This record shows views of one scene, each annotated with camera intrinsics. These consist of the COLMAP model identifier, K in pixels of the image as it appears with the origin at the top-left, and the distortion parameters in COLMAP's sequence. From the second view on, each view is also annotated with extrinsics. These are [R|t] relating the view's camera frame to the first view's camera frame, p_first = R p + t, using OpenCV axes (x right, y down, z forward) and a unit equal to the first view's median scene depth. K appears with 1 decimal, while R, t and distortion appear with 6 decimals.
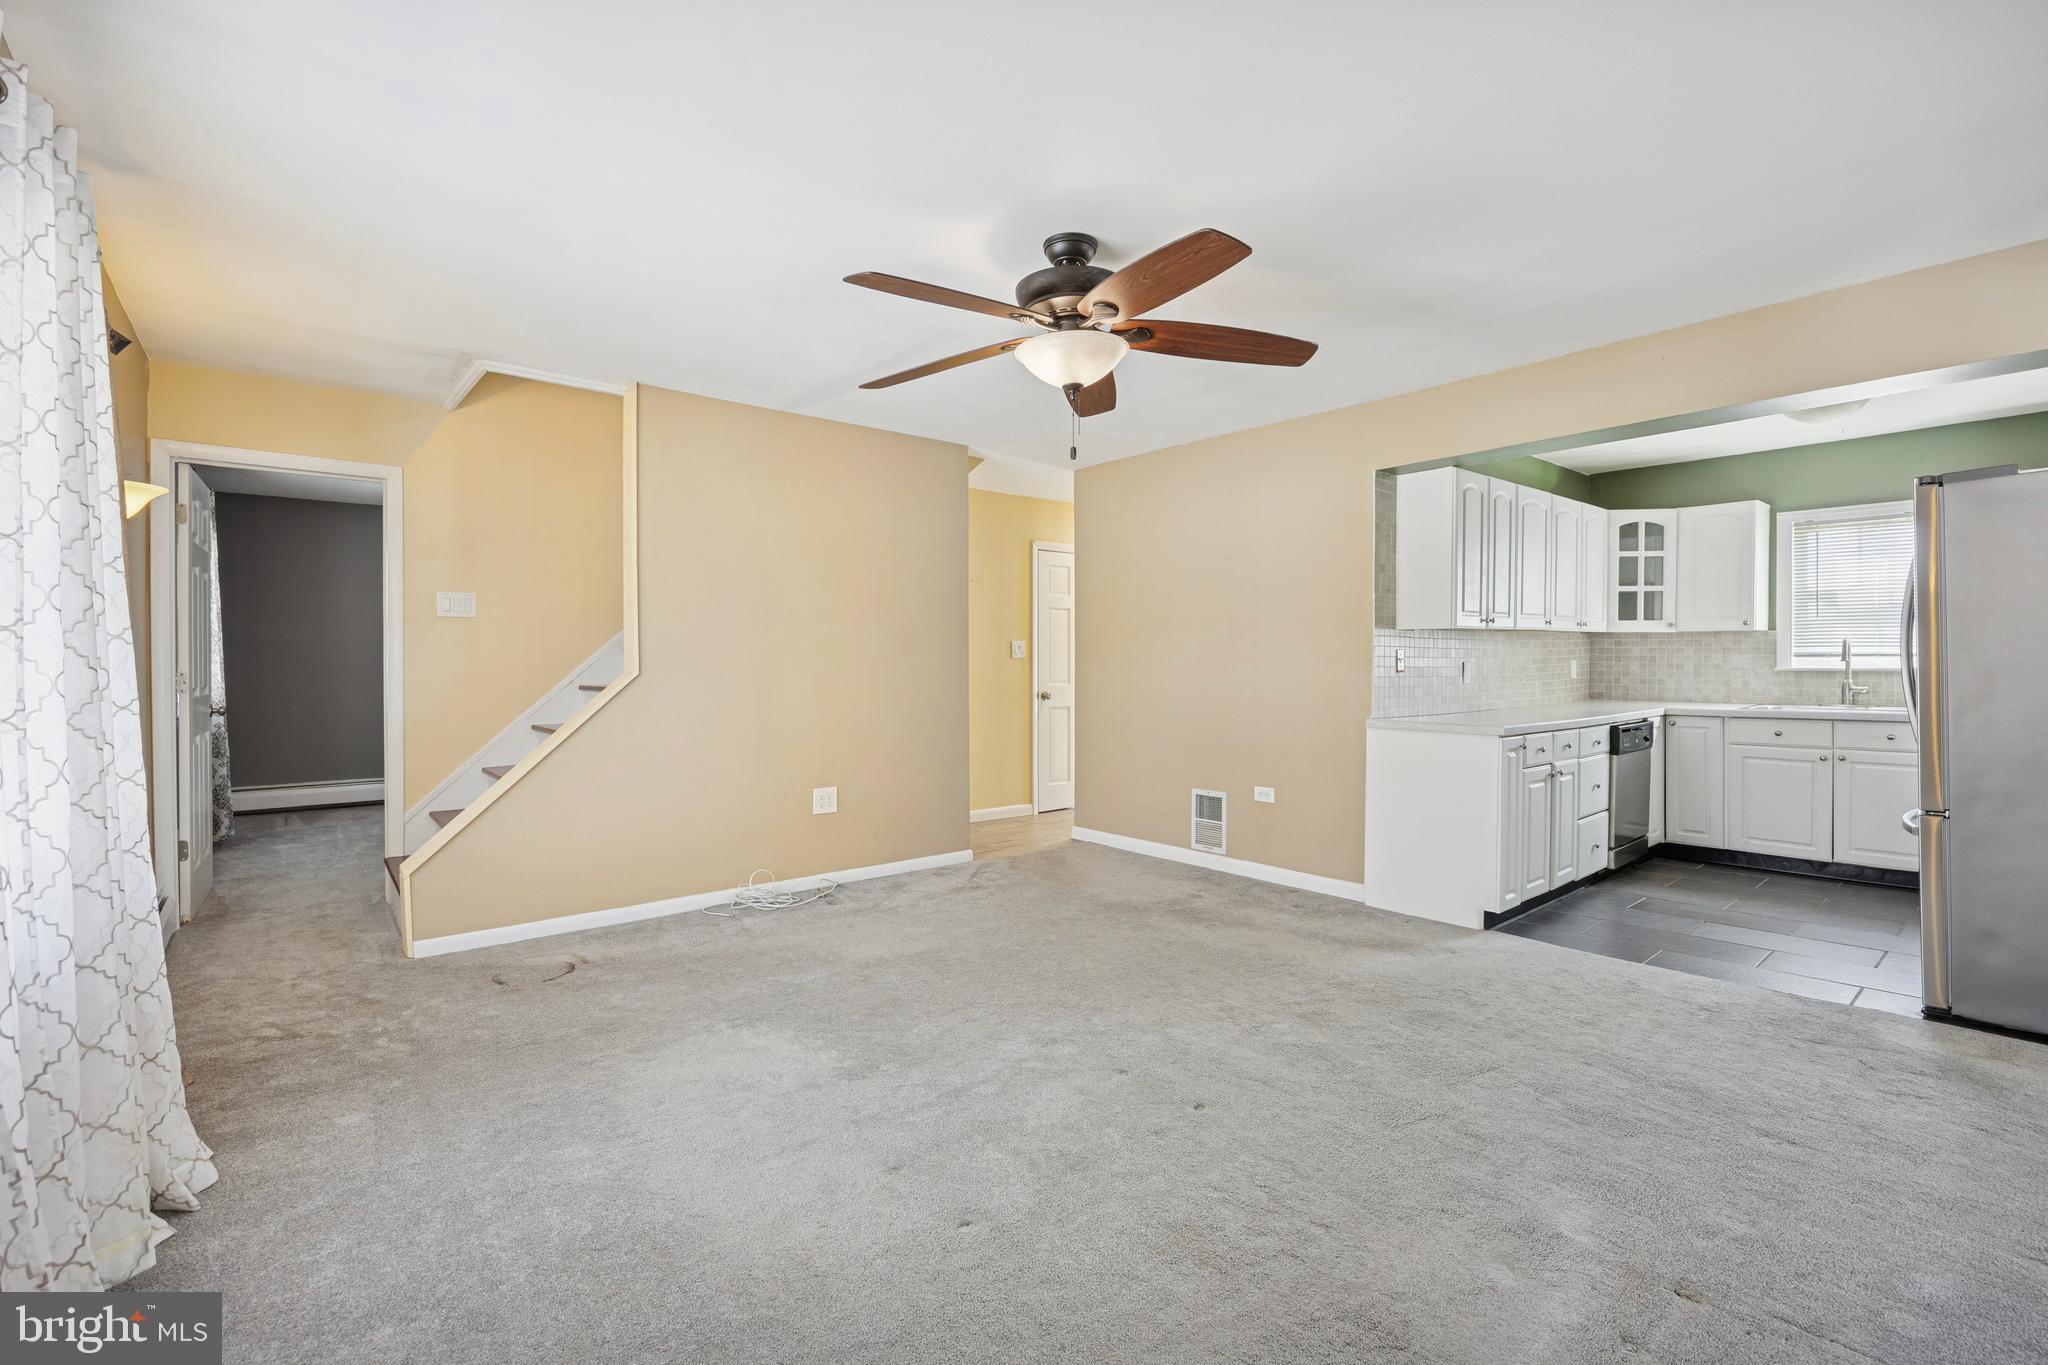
lens RADIAL K [[882.4, 0, 1023.1], [0, 882.4, 677.3], [0, 0, 1]] dist [-0.020389, 0.000104]
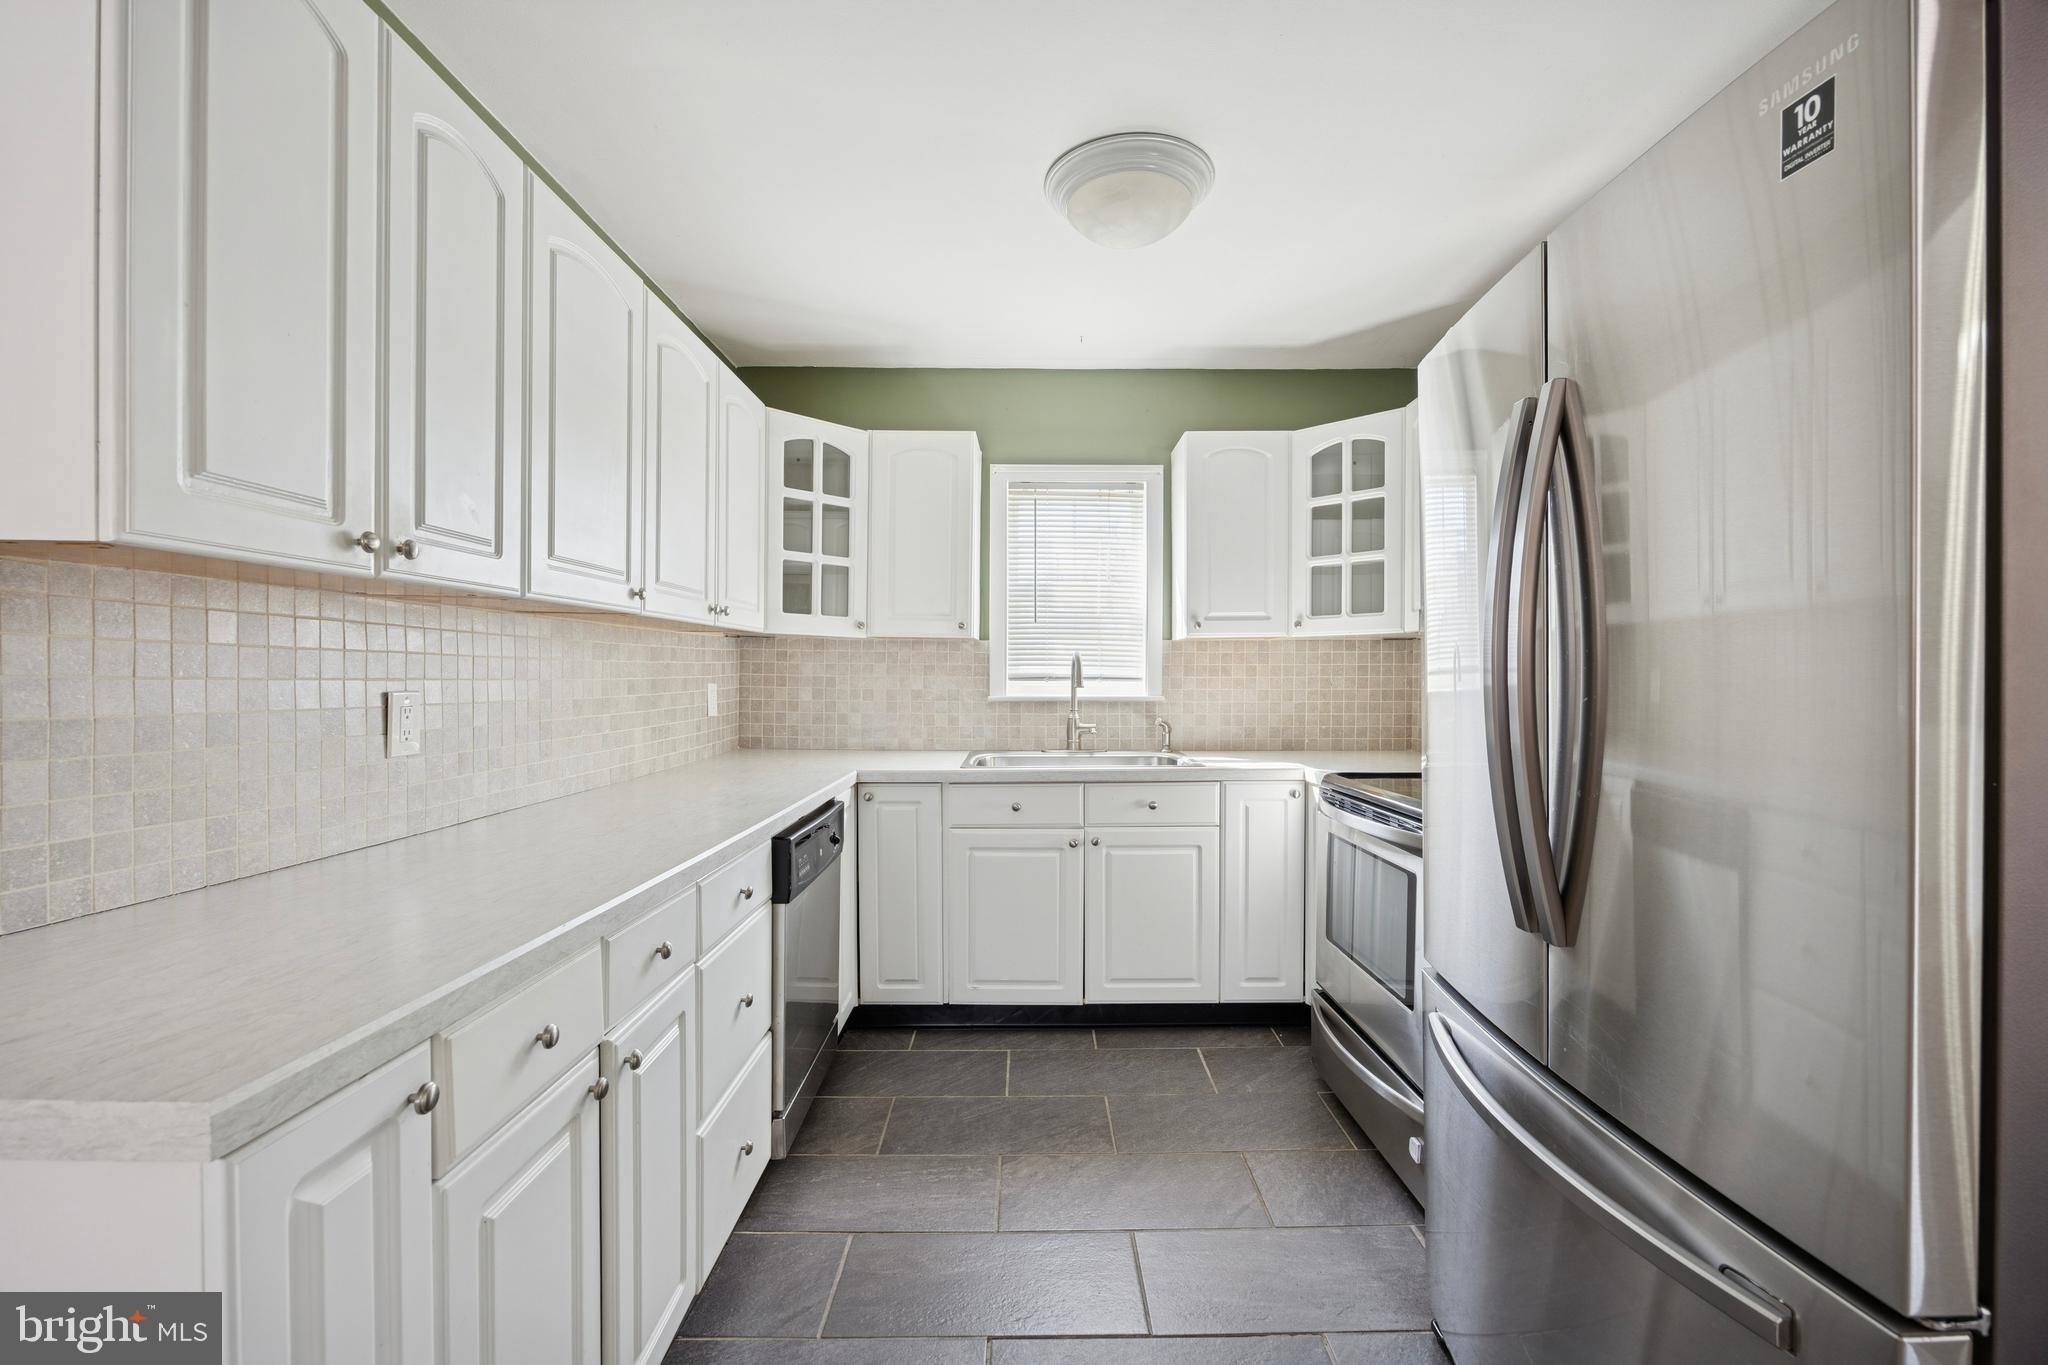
lens RADIAL K [[879.2, 0, 1024.0], [0, 879.2, 682.5], [0, 0, 1]] dist [-0.001391, -0.000044]
pose [[0.640783, 0.002416, 0.767718, 0.367067], [0.008147, 0.999917, -0.009947, -0.014633], [-0.767679, 0.012628, 0.640710, 0.550091]]
